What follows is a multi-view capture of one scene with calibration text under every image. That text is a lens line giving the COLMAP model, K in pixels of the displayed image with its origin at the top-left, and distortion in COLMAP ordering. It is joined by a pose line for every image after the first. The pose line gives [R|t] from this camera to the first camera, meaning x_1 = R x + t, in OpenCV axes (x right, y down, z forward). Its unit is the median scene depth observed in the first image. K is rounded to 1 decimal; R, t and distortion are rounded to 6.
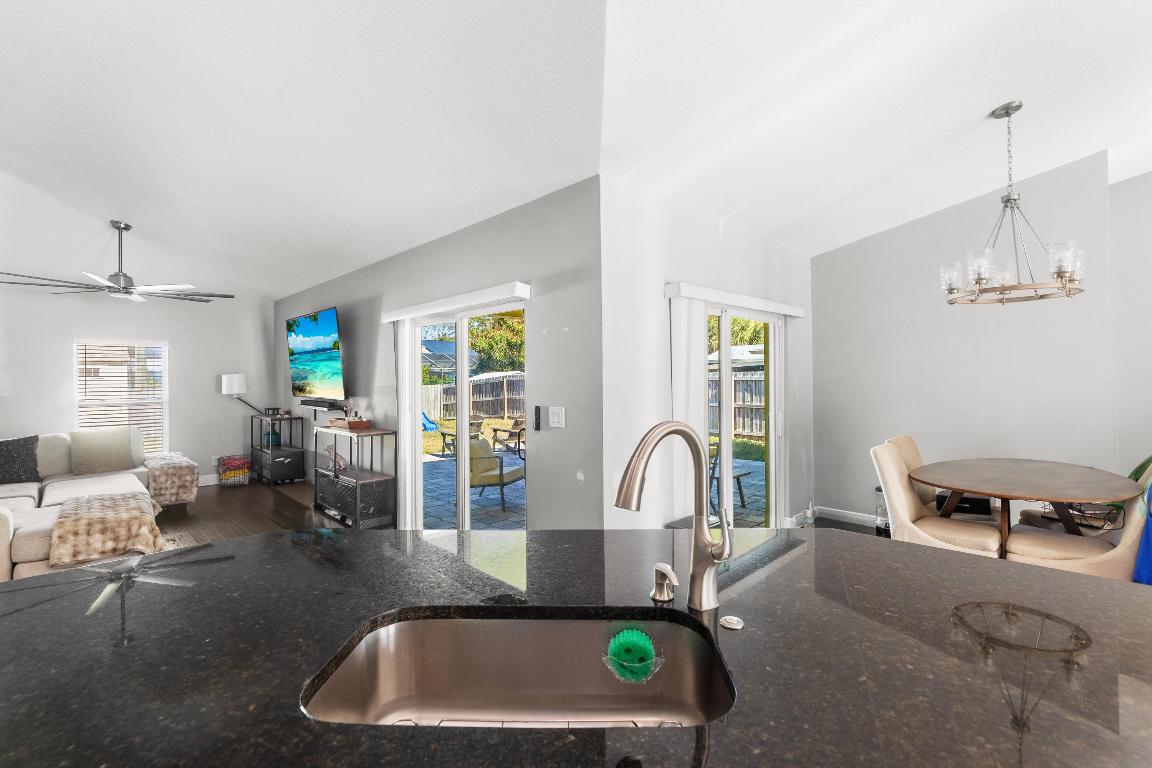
lens RADIAL K [[519.6, 0, 576.6], [0, 519.6, 374.1], [0, 0, 1]] dist [-0.000708, -0.000141]
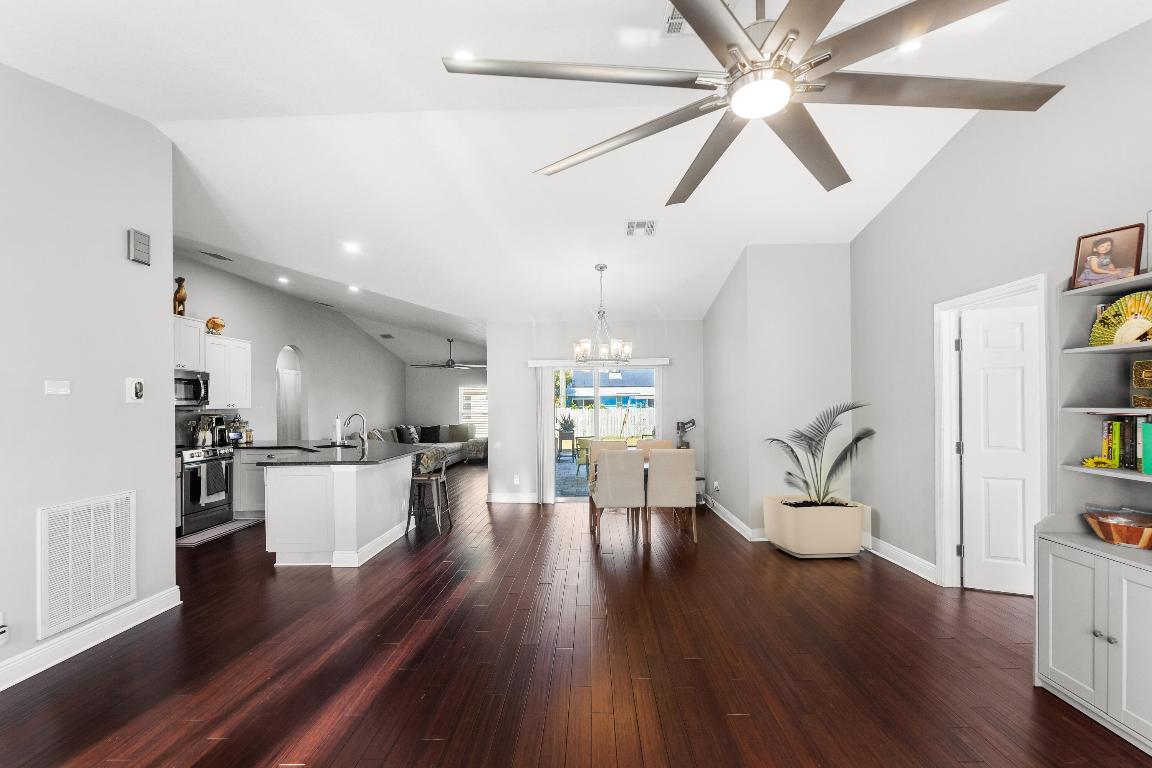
lens RADIAL K [[513.2, 0, 574.0], [0, 513.2, 398.5], [0, 0, 1]] dist [-0.001580, -0.000070]
pose [[0.689934, -0.000177, -0.723872, 1.137862], [0.008118, 0.999939, 0.007493, -0.021049], [0.723826, -0.011046, 0.689894, -0.217967]]
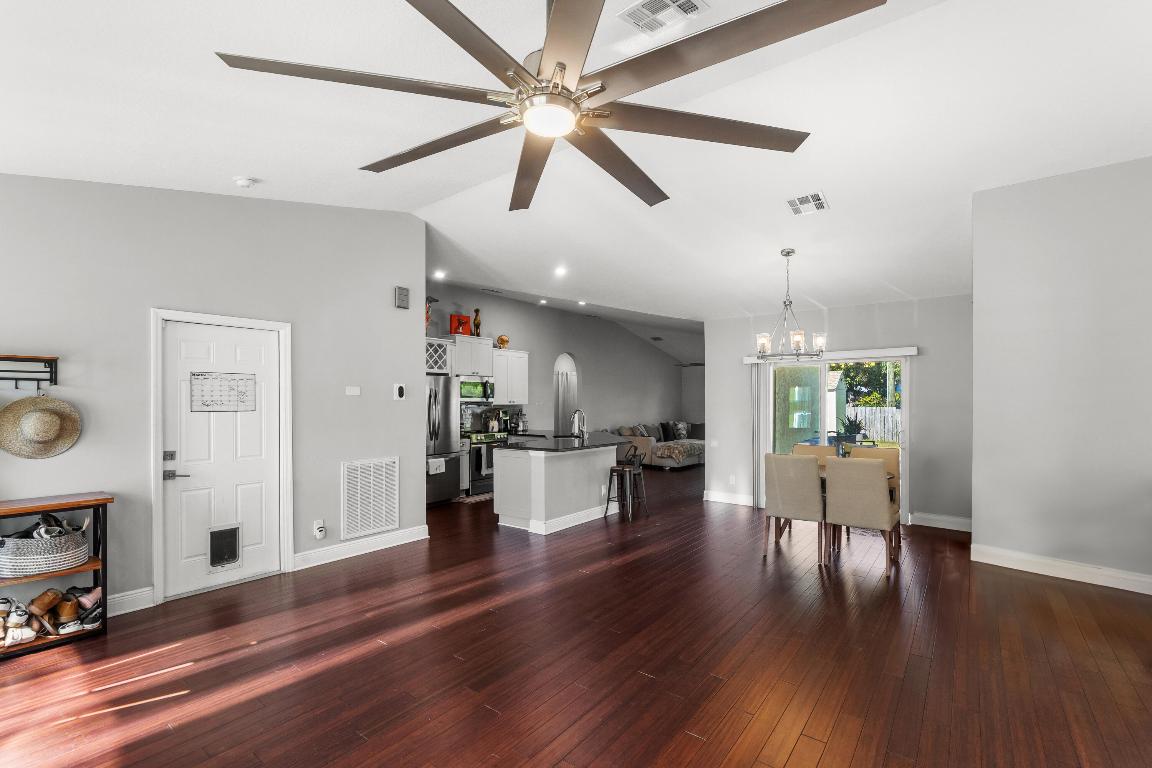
lens RADIAL K [[513.2, 0, 574.0], [0, 513.2, 398.5], [0, 0, 1]] dist [-0.001580, -0.000070]
pose [[0.130057, 0.005110, -0.991493, 1.305942], [0.011504, 0.999912, 0.006663, -0.020760], [0.991440, -0.012273, 0.129986, 0.024302]]
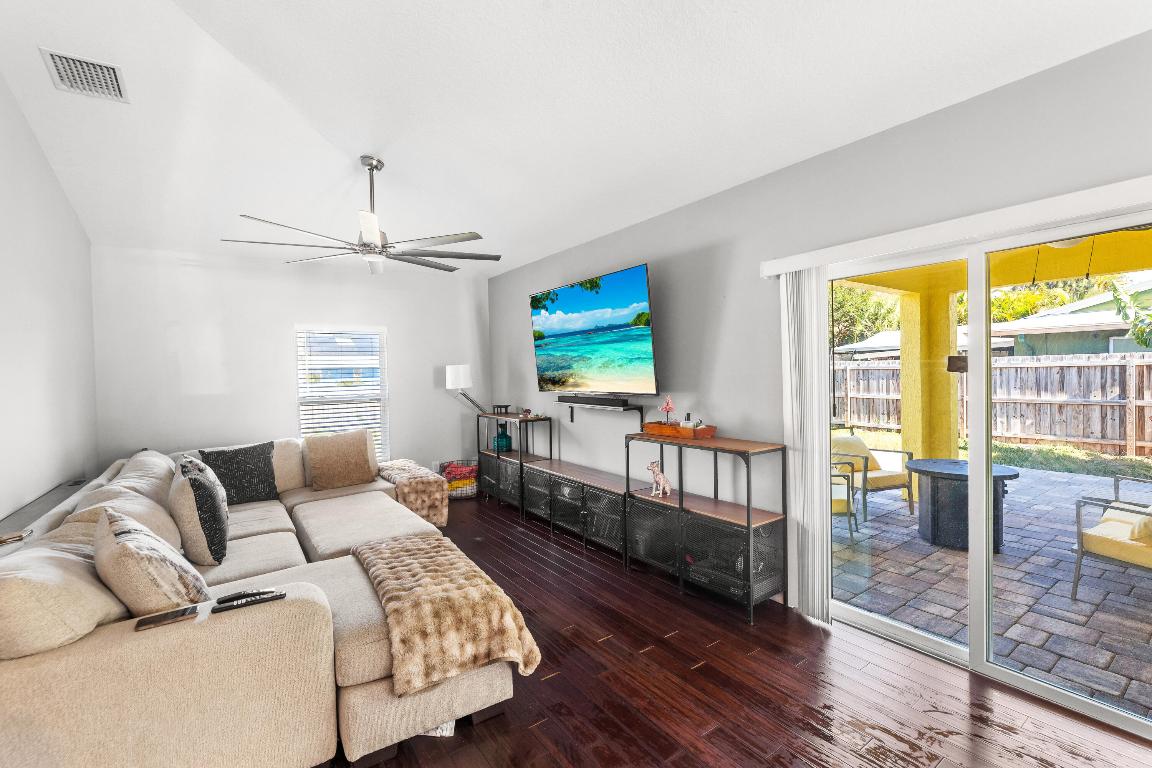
lens RADIAL K [[503.1, 0, 576.0], [0, 503.1, 384.0], [0, 0, 1]] dist [-0.008574, 0.000000]
pose [[0.986831, -0.008323, -0.161541, -0.431181], [0.013774, 0.999372, 0.032653, 0.008874], [0.161168, -0.034448, 0.986326, 0.297890]]
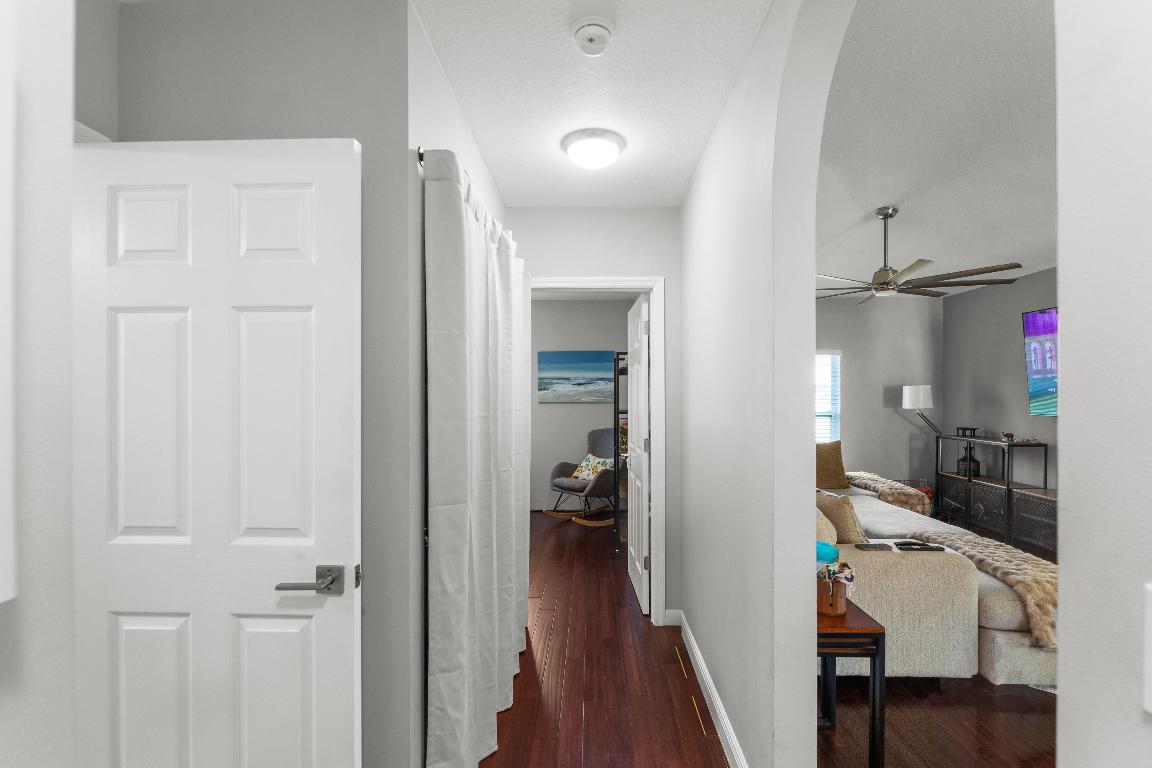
lens RADIAL K [[513.2, 0, 574.0], [0, 513.2, 398.5], [0, 0, 1]] dist [-0.001580, -0.000070]
pose [[0.694256, 0.009501, -0.719665, -0.562188], [0.004696, 0.999832, 0.017730, 0.005522], [0.719712, -0.015689, 0.694095, 0.026127]]
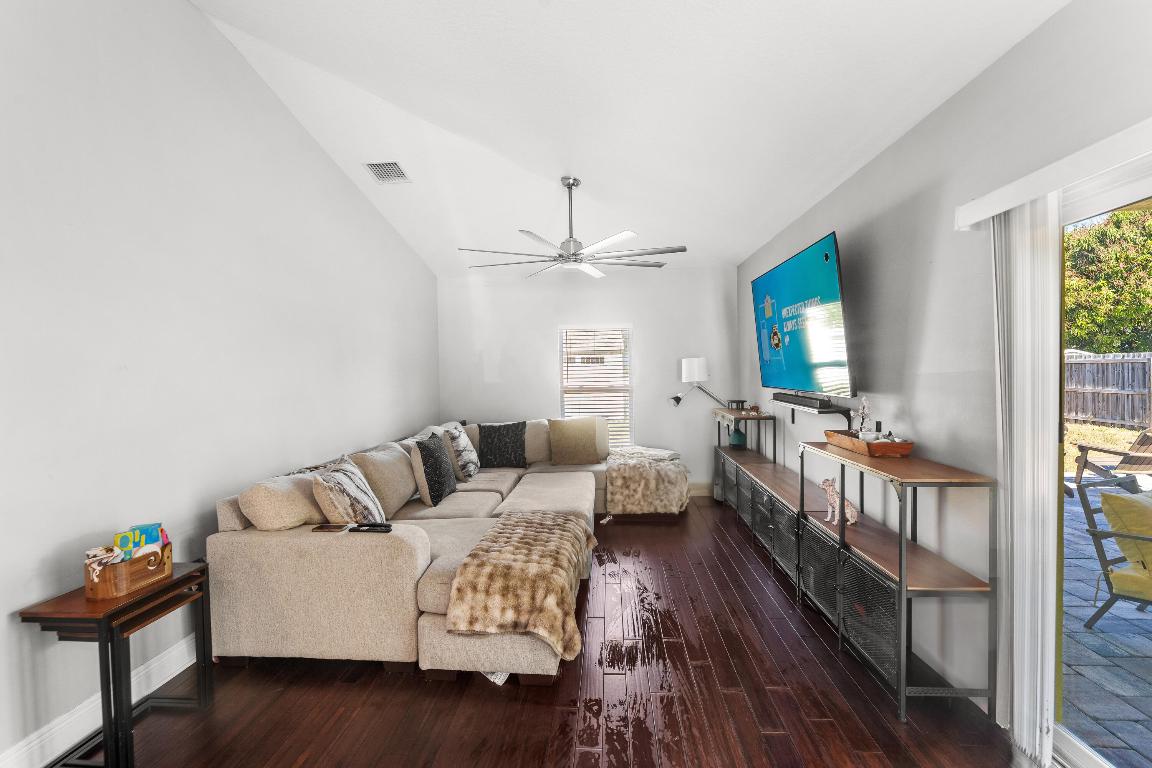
lens RADIAL K [[503.1, 0, 576.0], [0, 503.1, 384.0], [0, 0, 1]] dist [-0.008574, 0.000000]
pose [[0.666633, 0.016312, -0.745208, -0.235459], [0.018852, 0.999072, 0.038733, 0.008331], [0.745148, -0.039869, 0.665707, 0.408639]]
